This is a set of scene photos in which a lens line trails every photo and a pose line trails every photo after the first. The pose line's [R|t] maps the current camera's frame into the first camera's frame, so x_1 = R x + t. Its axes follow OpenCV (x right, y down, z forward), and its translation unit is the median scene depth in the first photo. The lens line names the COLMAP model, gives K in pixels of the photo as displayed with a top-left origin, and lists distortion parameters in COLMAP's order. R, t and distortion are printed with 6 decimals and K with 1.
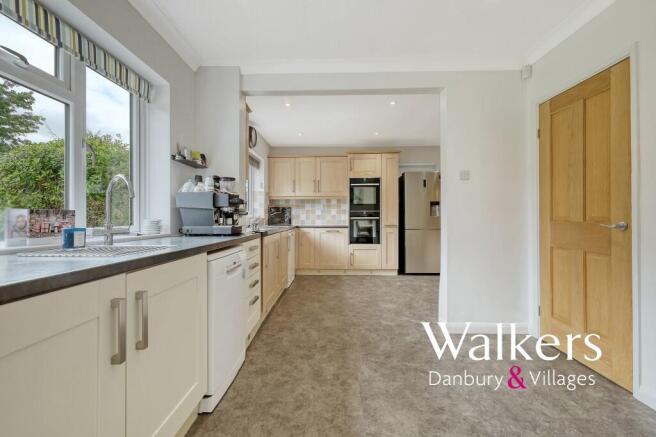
lens RADIAL K [[291.4, 0, 327.7], [0, 291.4, 218.2], [0, 0, 1]] dist [0.002012, 0.000372]
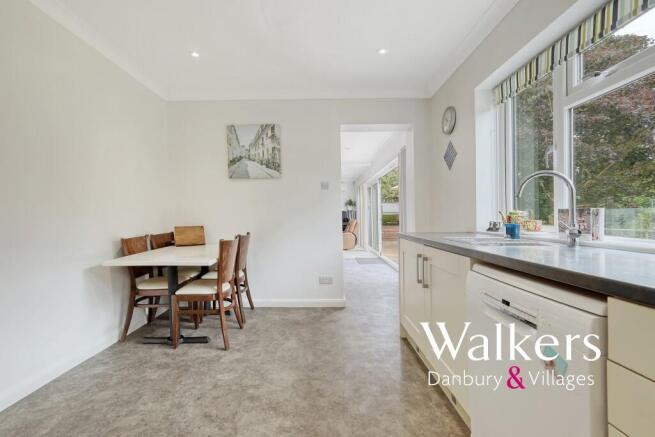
lens RADIAL K [[290.9, 0, 327.0], [0, 290.9, 218.7], [0, 0, 1]] dist [0.002012, 0.000372]
pose [[-0.999581, 0.014163, -0.025251, 0.017817], [0.014010, 0.999882, 0.006251, -0.011555], [0.025337, 0.005895, -0.999662, 2.004194]]
